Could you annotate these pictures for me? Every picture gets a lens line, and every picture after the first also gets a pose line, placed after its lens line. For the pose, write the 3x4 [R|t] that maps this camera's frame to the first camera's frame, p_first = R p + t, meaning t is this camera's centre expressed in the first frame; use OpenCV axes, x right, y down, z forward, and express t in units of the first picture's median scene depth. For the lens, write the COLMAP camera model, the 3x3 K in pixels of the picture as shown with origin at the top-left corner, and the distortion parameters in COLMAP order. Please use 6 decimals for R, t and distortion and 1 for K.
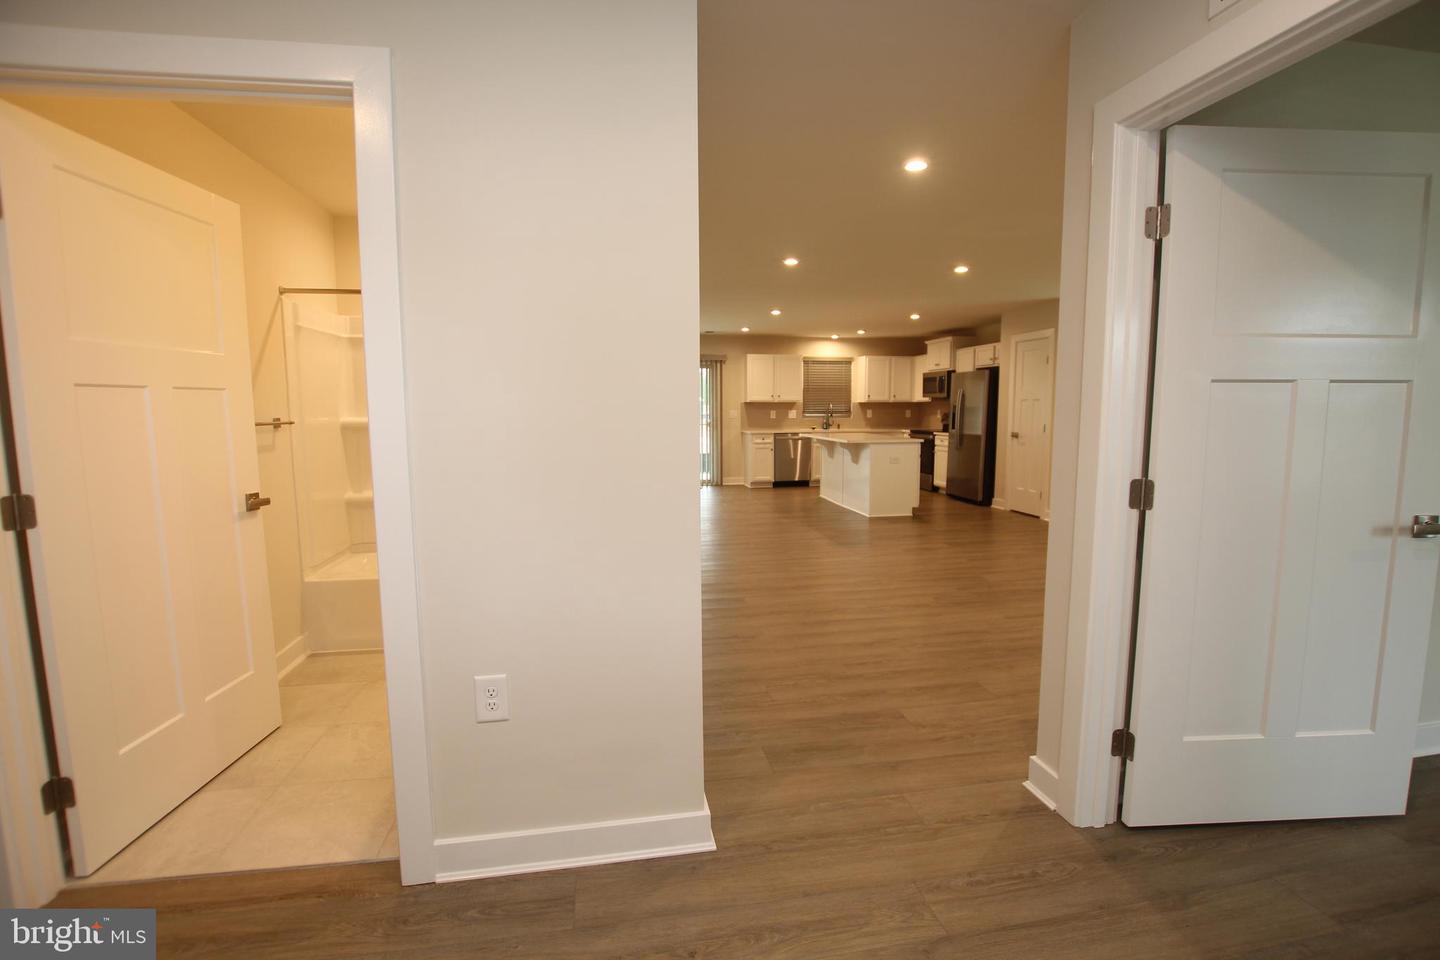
lens RADIAL K [[663.3, 0, 720.0], [0, 663.3, 480.0], [0, 0, 1]] dist [-0.049304, 0.000396]
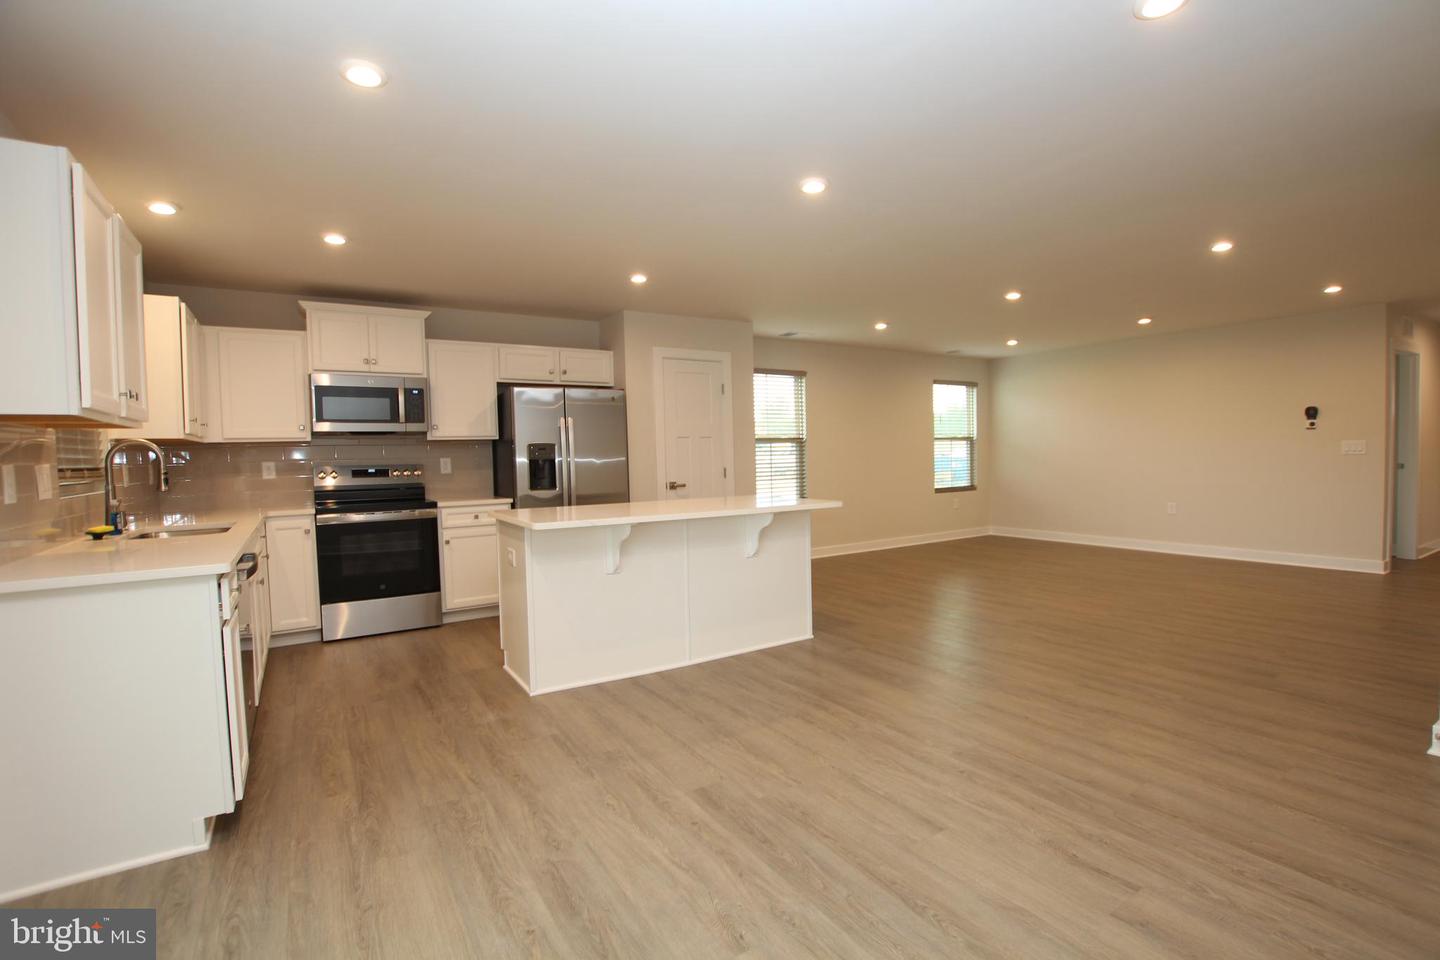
lens RADIAL K [[663.3, 0, 720.0], [0, 663.3, 480.0], [0, 0, 1]] dist [-0.049304, 0.000396]
pose [[-0.372564, -0.013656, 0.927906, -0.192105], [0.130794, 0.989138, 0.067073, -0.094728], [-0.918743, 0.146354, -0.366731, 0.990103]]
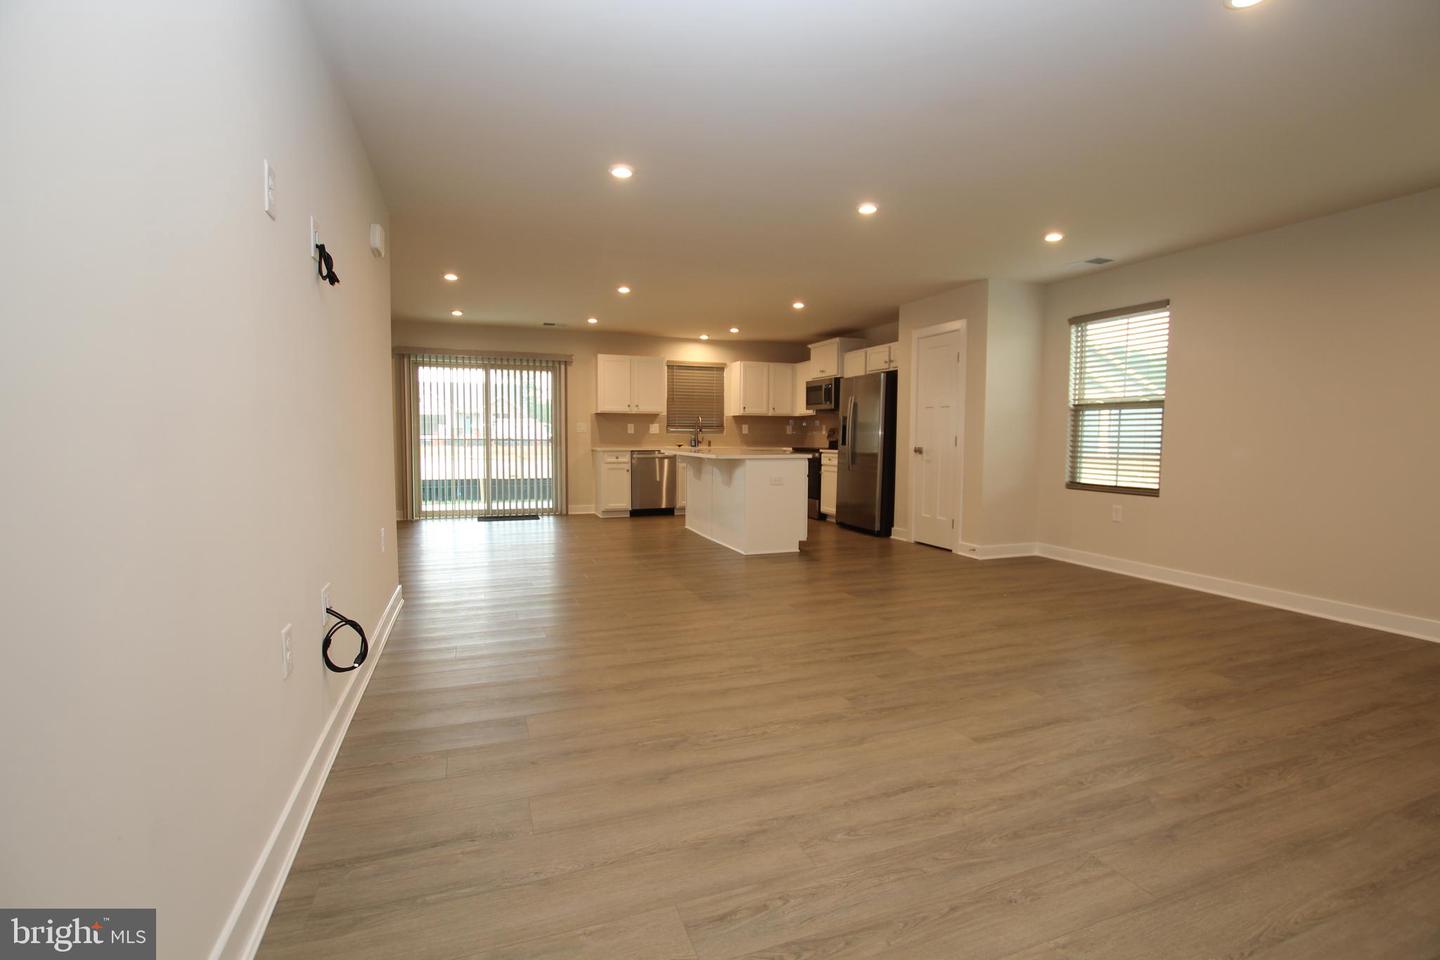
lens RADIAL K [[663.3, 0, 720.0], [0, 663.3, 480.0], [0, 0, 1]] dist [-0.049304, 0.000396]
pose [[0.983754, -0.001818, 0.179513, 0.045208], [0.009322, 0.999117, -0.040969, 0.000115], [-0.179280, 0.041977, 0.982902, 0.188915]]
